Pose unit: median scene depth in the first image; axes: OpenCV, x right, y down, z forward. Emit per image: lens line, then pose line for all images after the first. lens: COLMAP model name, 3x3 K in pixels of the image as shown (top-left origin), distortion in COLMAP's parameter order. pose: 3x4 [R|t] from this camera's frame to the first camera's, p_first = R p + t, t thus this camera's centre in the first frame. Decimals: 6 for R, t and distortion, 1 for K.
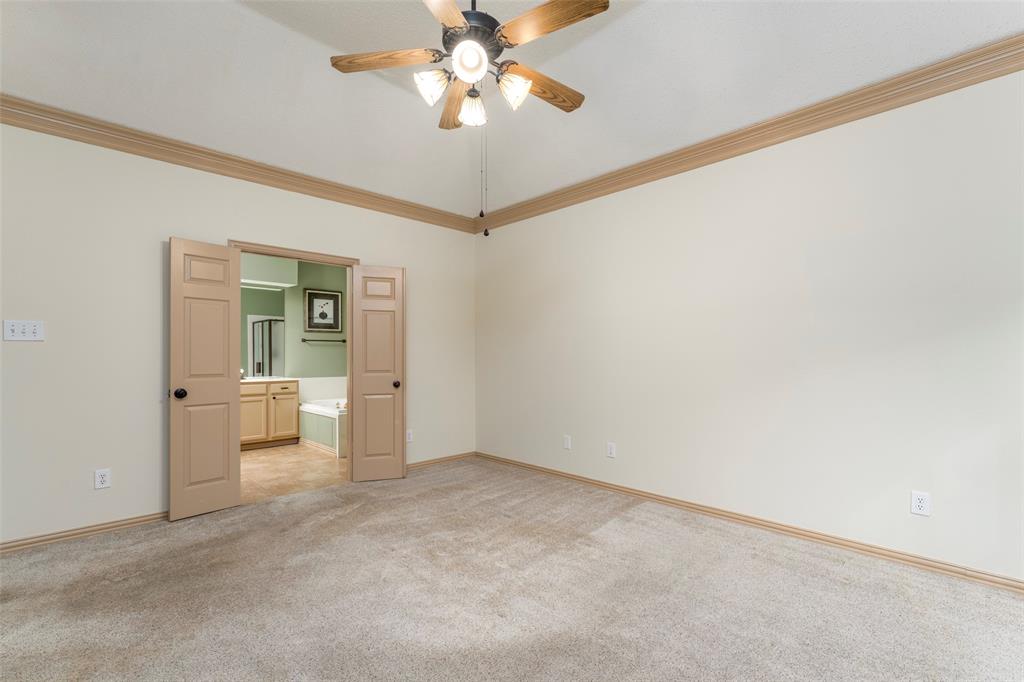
lens RADIAL K [[461.4, 0, 525.4], [0, 461.4, 355.2], [0, 0, 1]] dist [0.001753, 0.000402]
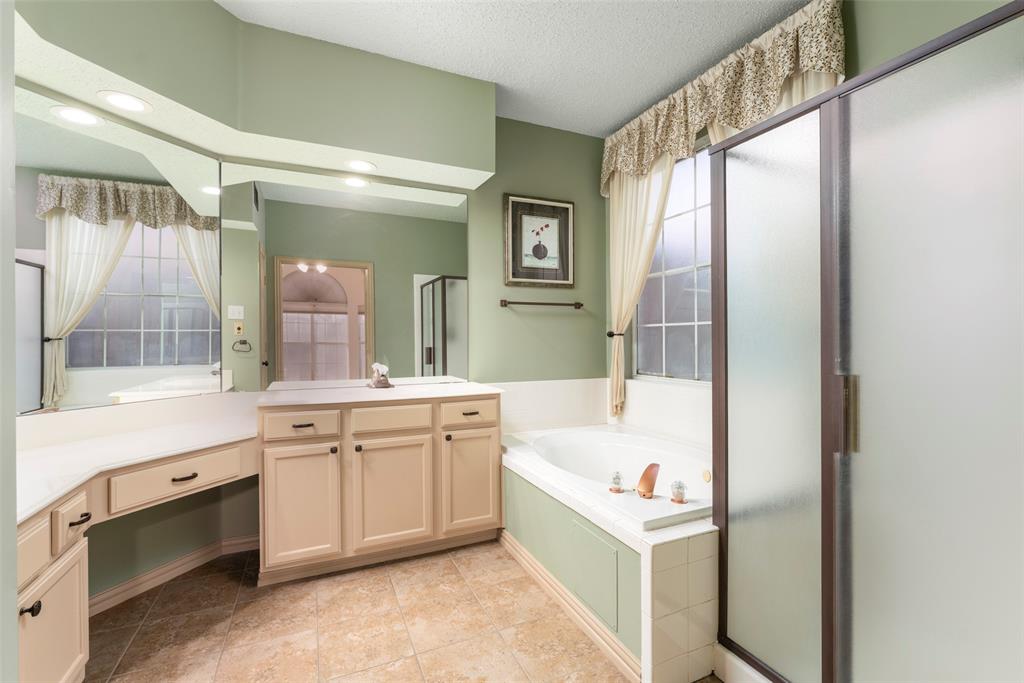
lens RADIAL K [[461.4, 0, 513.7], [0, 461.4, 338.8], [0, 0, 1]] dist [0.001753, 0.000402]
pose [[0.934099, -0.003290, -0.357000, -0.299085], [0.003954, 0.999992, 0.001131, 0.003985], [0.356993, -0.002468, 0.934104, 0.555164]]
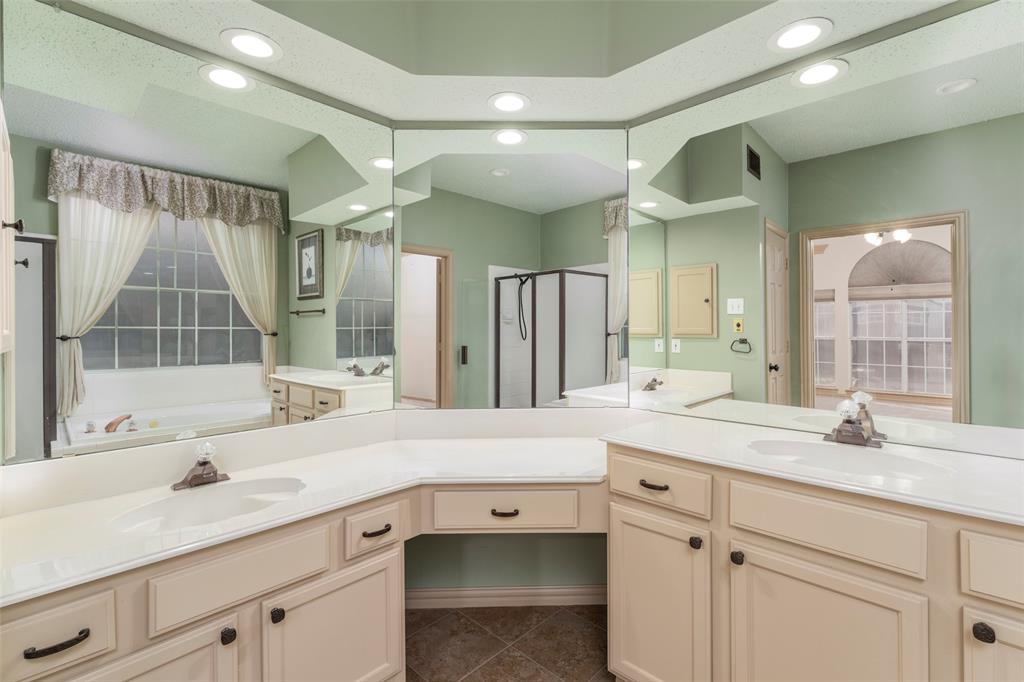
lens RADIAL K [[461.4, 0, 513.7], [0, 461.4, 330.0], [0, 0, 1]] dist [0.001753, 0.000402]
pose [[0.030874, 0.001302, -0.999522, -0.344567], [0.000622, 0.999999, 0.001322, -0.005706], [0.999523, -0.000663, 0.030873, 0.729005]]
